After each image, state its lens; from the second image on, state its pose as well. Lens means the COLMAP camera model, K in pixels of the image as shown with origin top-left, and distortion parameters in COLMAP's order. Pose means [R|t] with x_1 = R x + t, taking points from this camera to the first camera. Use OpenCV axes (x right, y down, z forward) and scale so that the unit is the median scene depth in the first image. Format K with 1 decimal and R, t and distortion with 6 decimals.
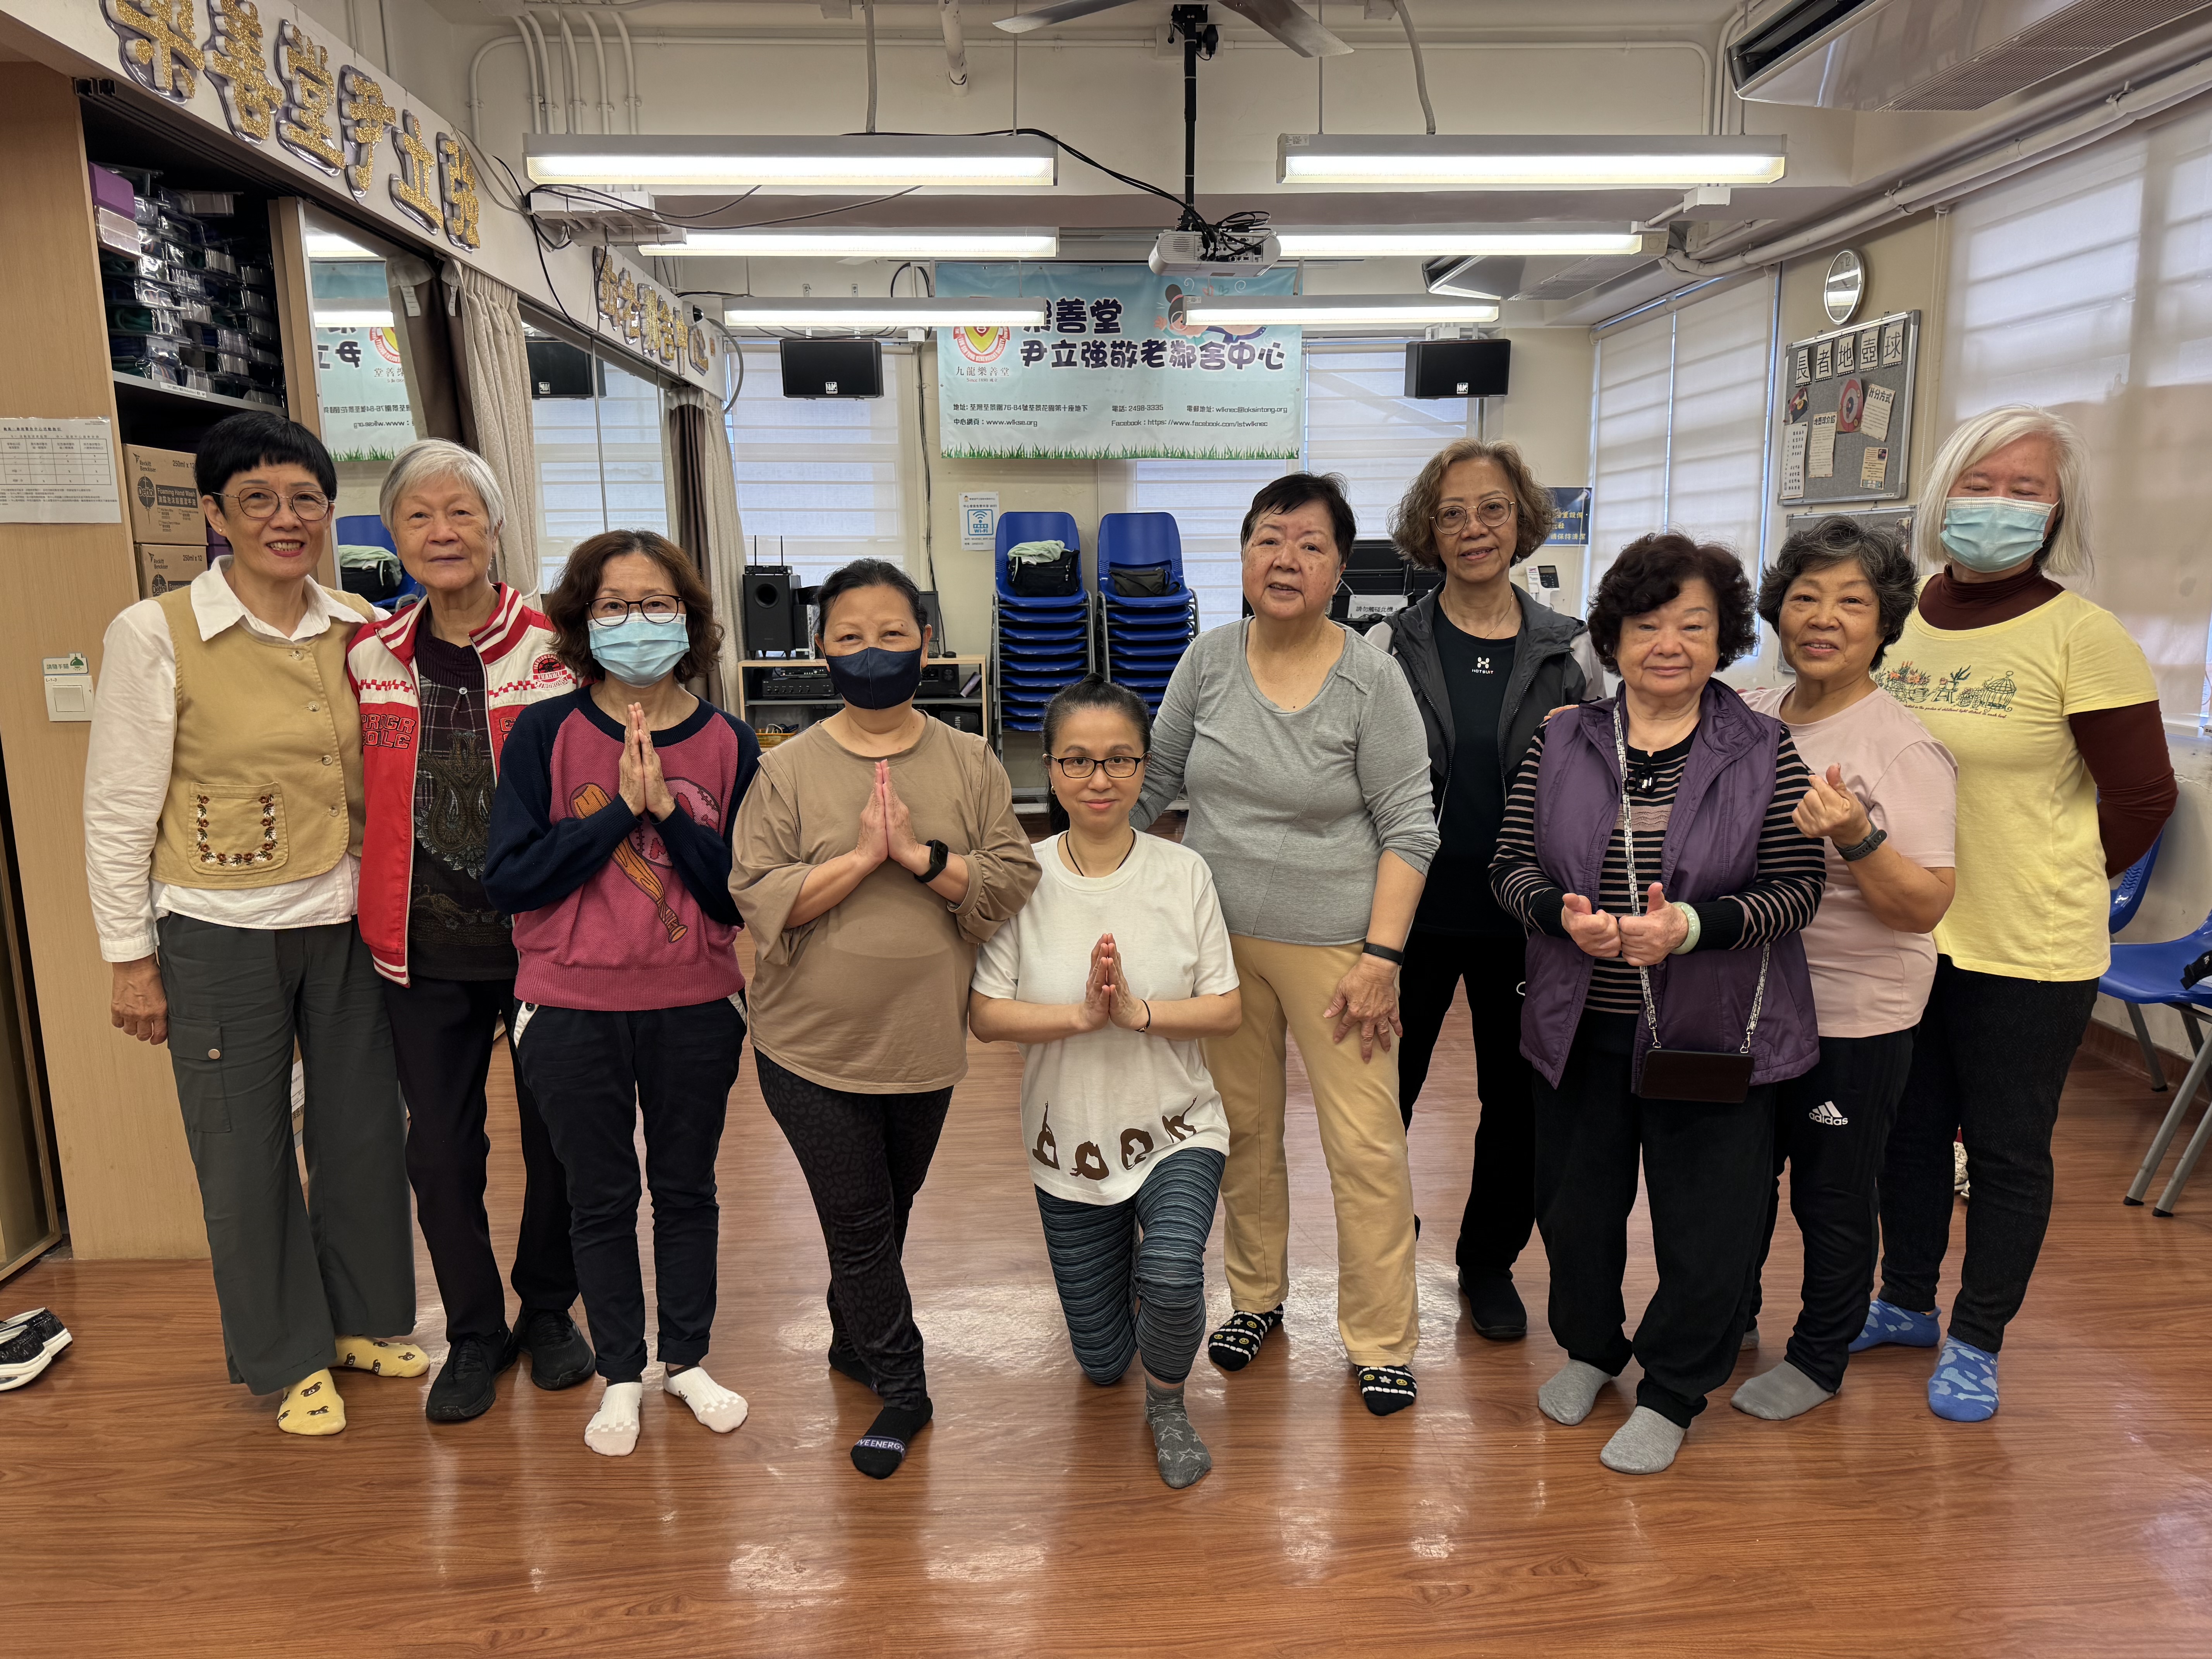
lens RADIAL K [[1583.9, 0, 1112.8], [0, 1583.9, 849.0], [0, 0, 1]] dist [0.001239, -0.014000]
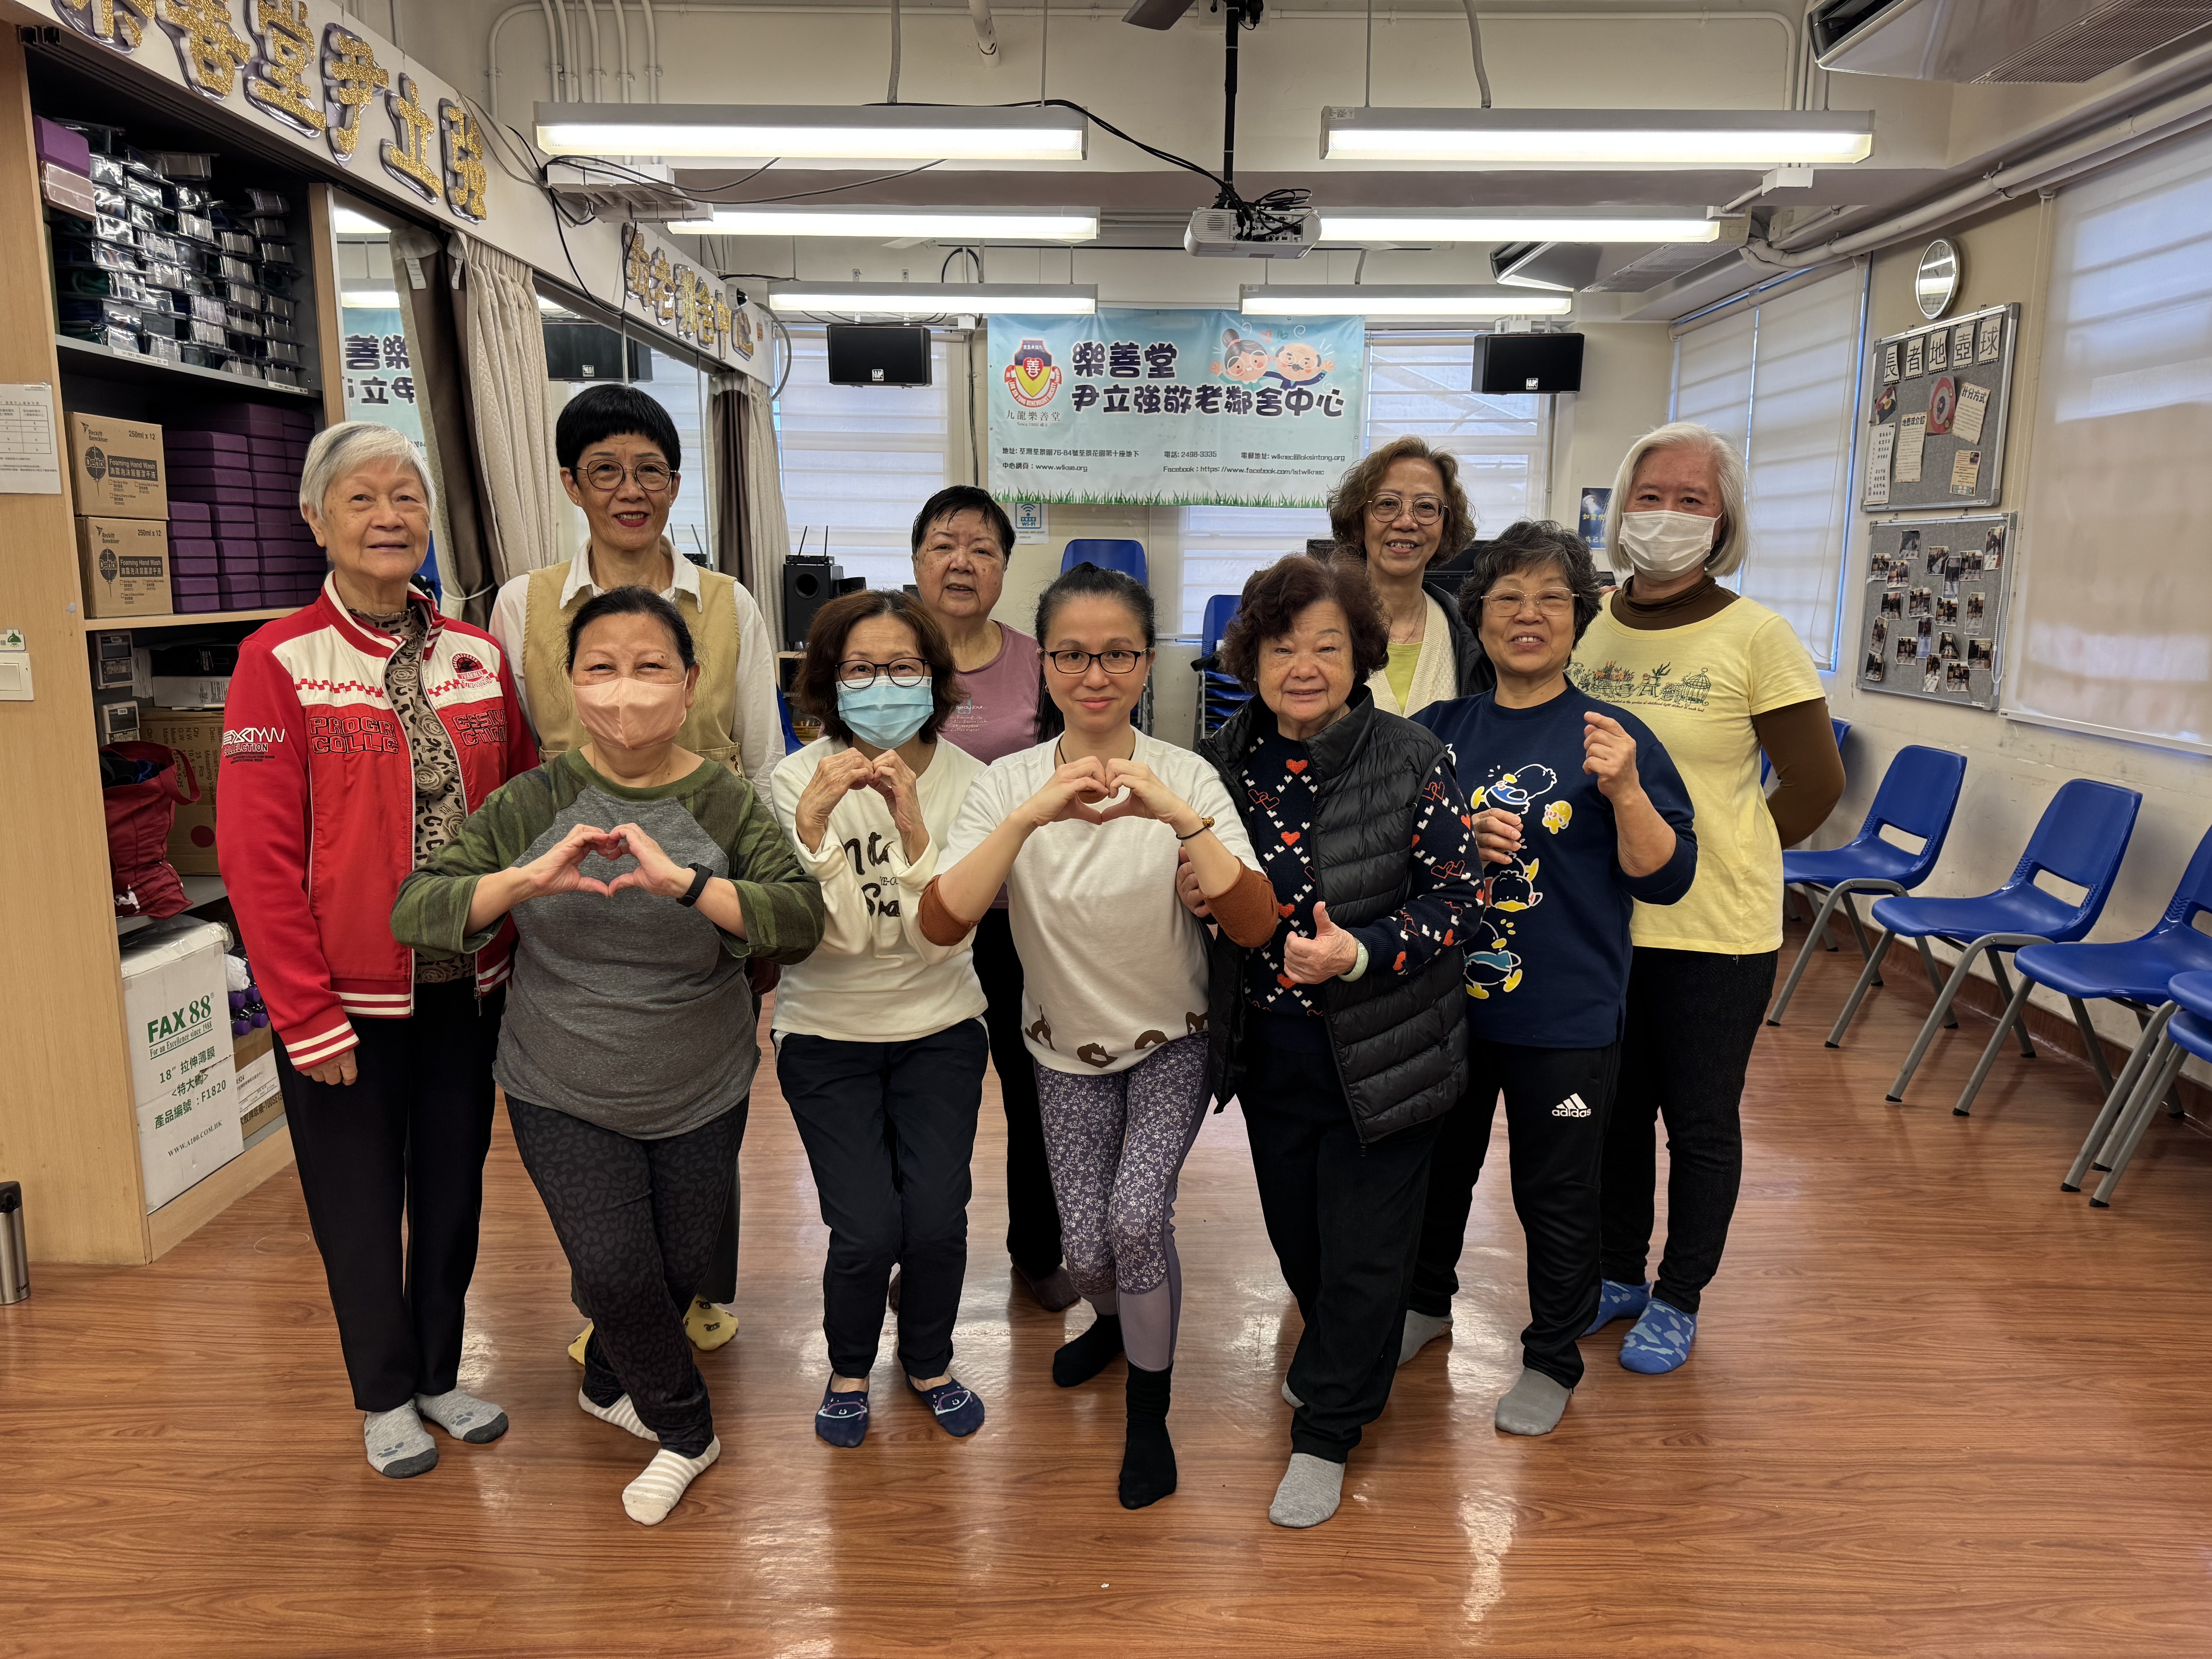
lens RADIAL K [[1588.5, 0, 1102.0], [0, 1588.5, 839.9], [0, 0, 1]] dist [0.000944, -0.011229]
pose [[0.998143, 0.029139, -0.053499, 0.033328], [-0.029366, 0.999563, -0.003469, -0.007491], [0.053375, 0.005033, 0.998562, 0.046366]]
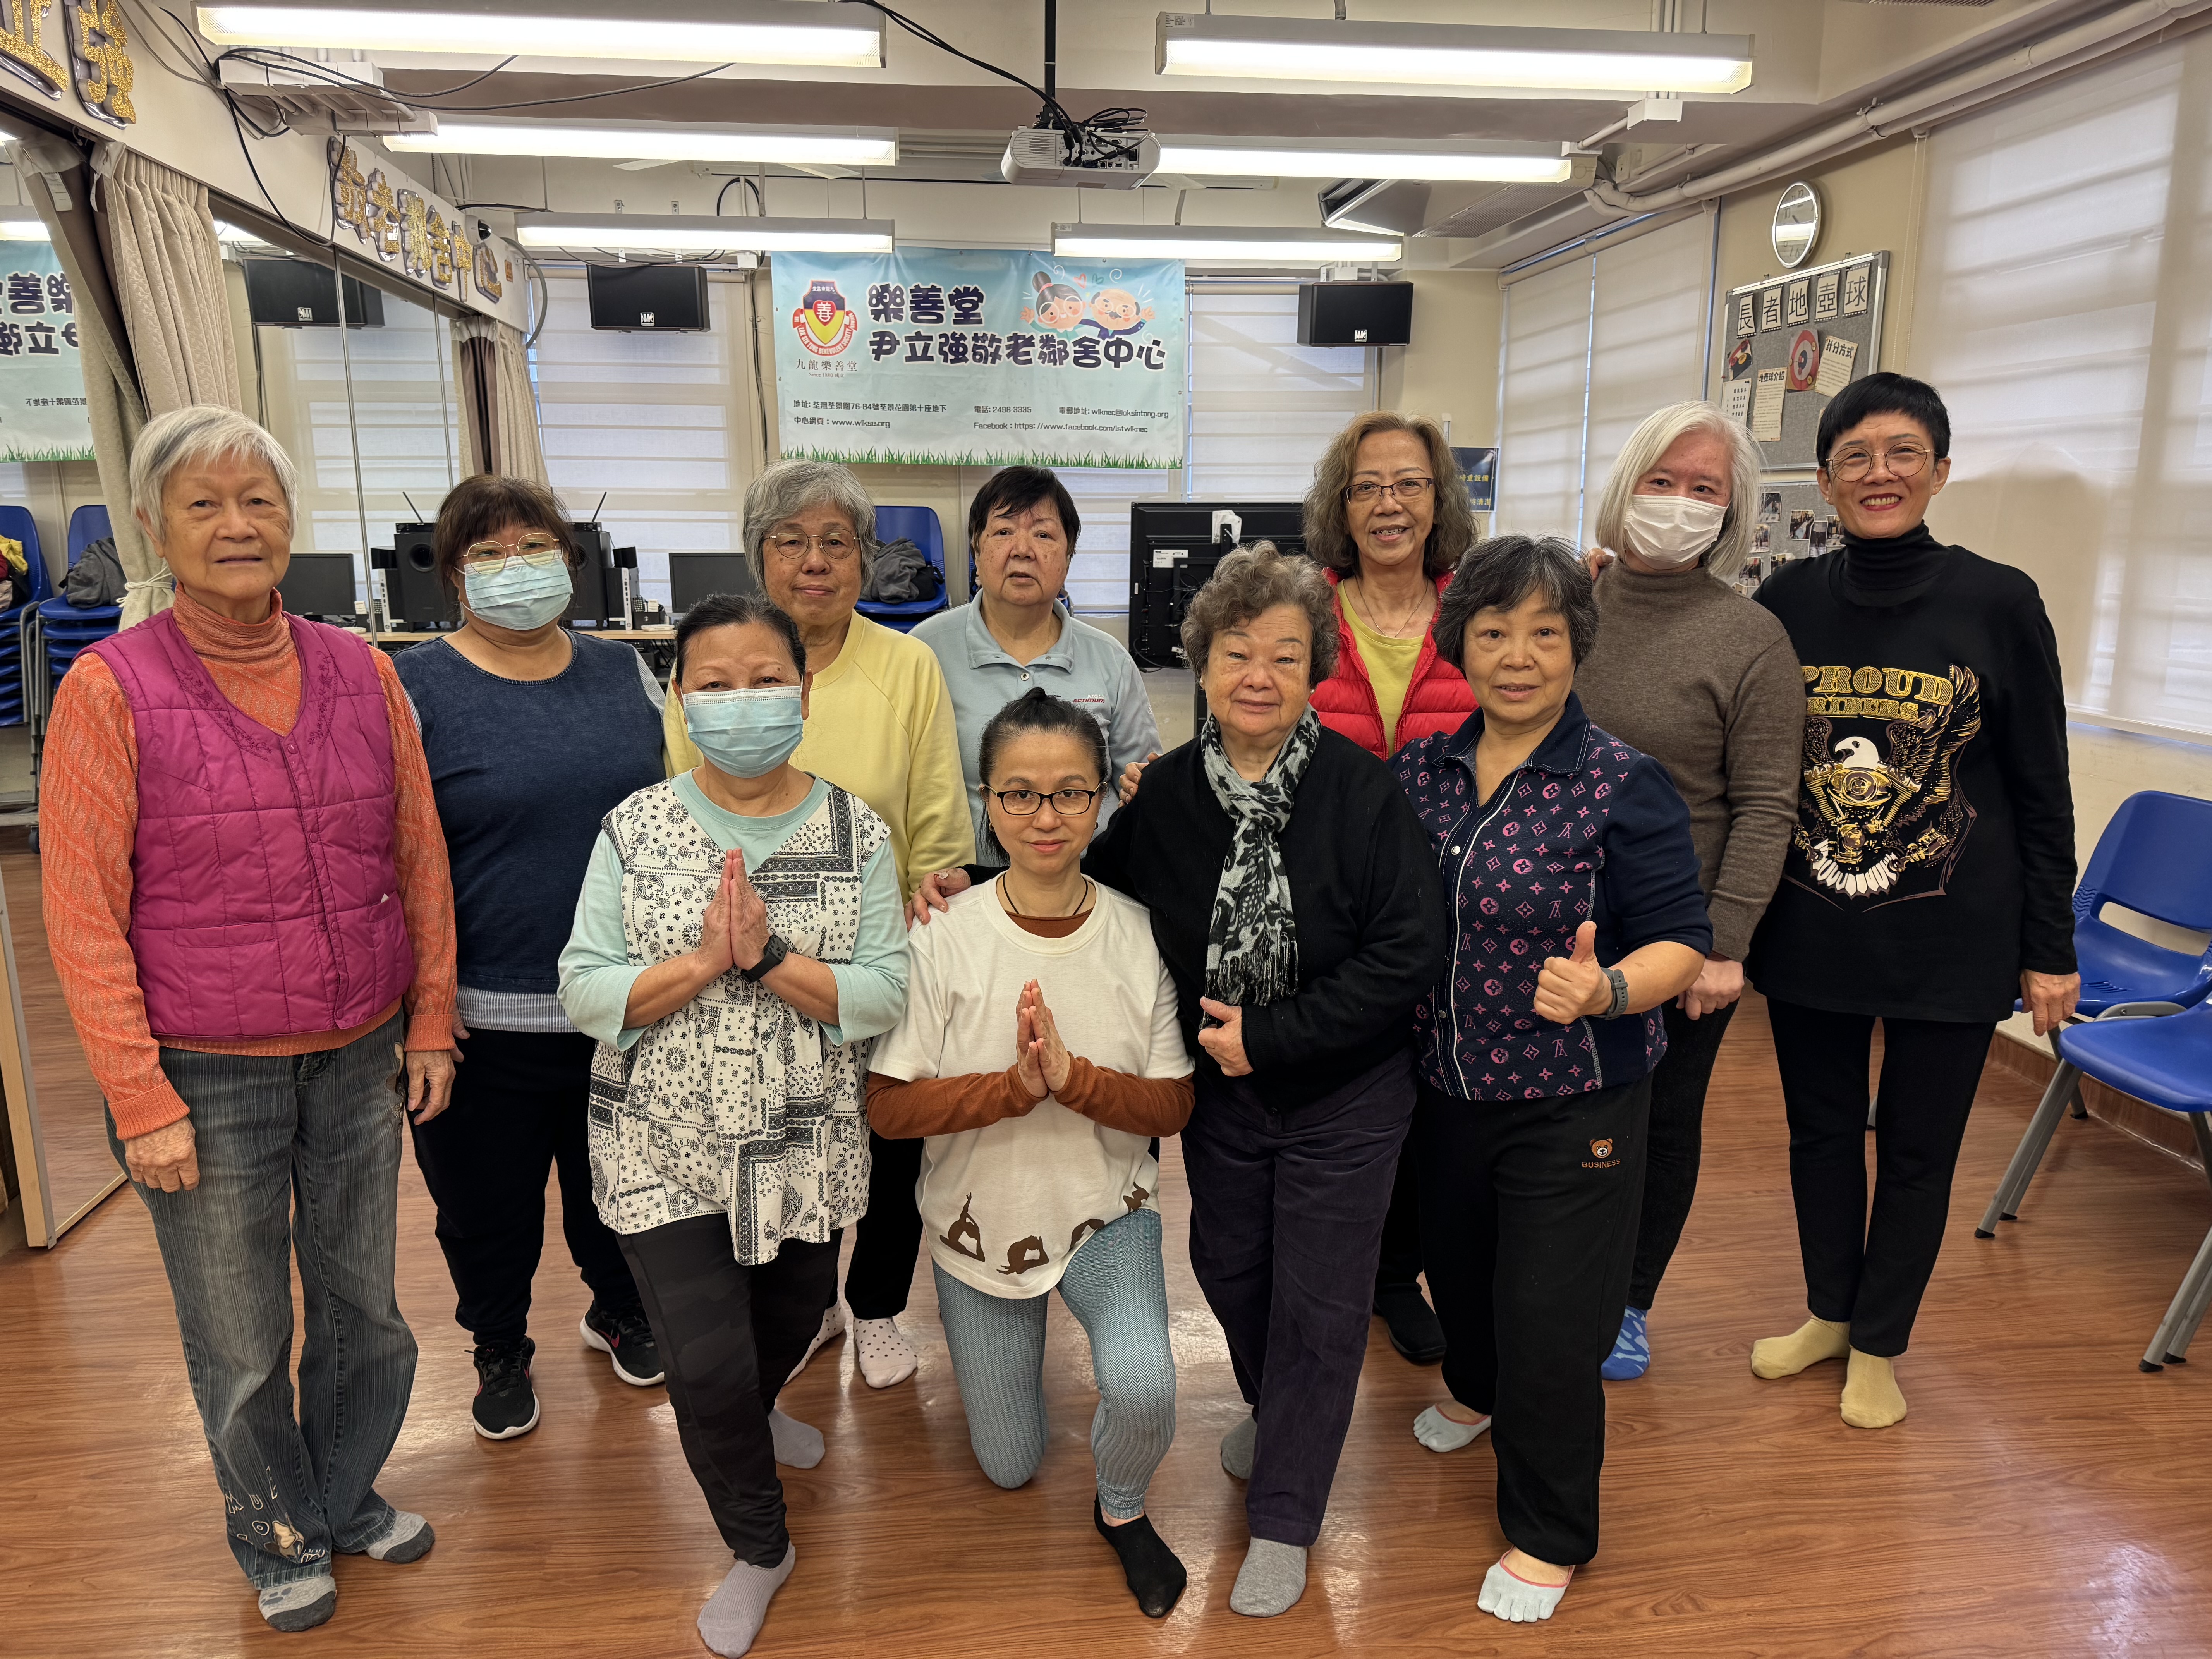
lens RADIAL K [[1596.2, 0, 1117.7], [0, 1596.2, 846.1], [0, 0, 1]] dist [-0.001267, -0.008671]
pose [[0.996971, -0.005416, 0.077585, 0.016143], [0.003368, 0.999643, 0.026509, -0.037975], [-0.077701, -0.026167, 0.996633, 0.151121]]
